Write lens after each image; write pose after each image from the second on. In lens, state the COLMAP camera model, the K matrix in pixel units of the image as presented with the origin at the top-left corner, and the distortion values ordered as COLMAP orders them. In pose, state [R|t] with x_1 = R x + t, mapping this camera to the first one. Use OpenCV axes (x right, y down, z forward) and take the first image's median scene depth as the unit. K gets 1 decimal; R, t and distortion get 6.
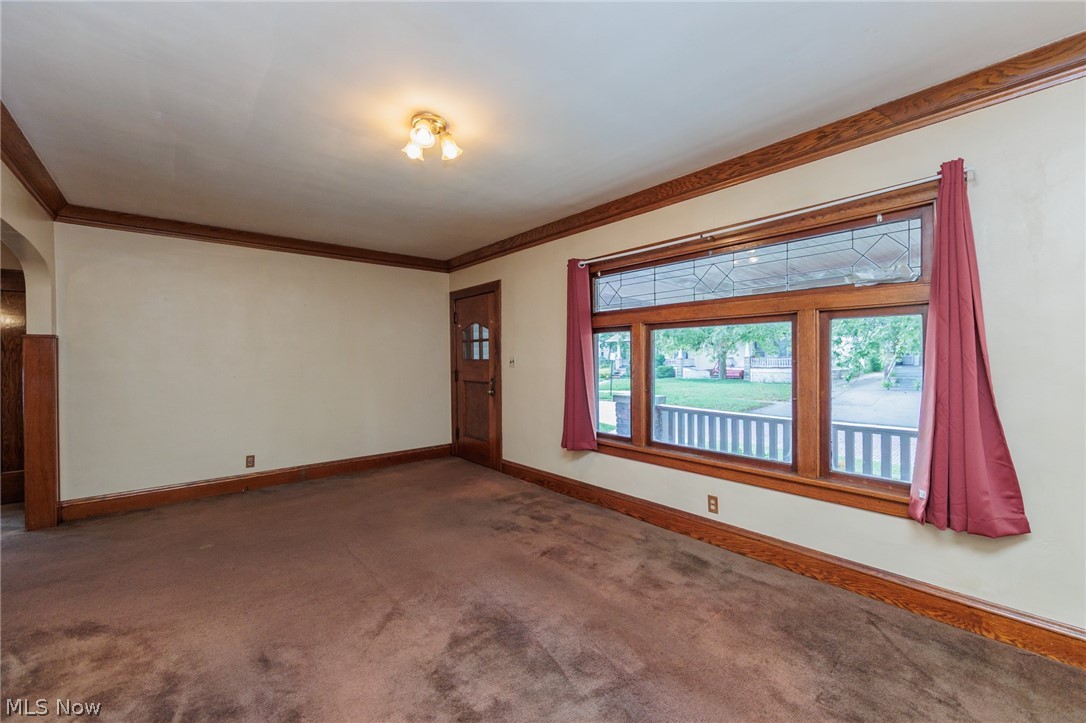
lens RADIAL K [[427.5, 0, 530.5], [0, 427.5, 361.6], [0, 0, 1]] dist [-0.002650, -0.000172]
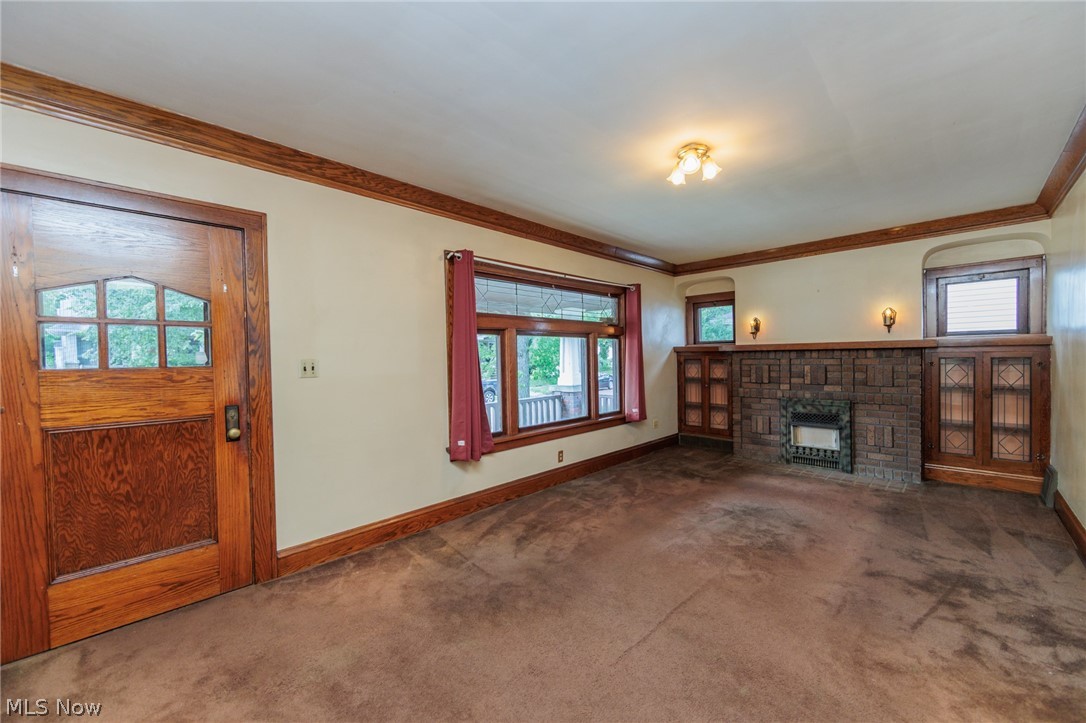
lens RADIAL K [[427.5, 0, 530.5], [0, 427.5, 361.6], [0, 0, 1]] dist [-0.002650, -0.000172]
pose [[-0.077249, -0.004410, 0.997002, -0.924221], [0.026025, 0.999641, 0.006438, -0.007441], [-0.996672, 0.026444, -0.077106, 1.068464]]
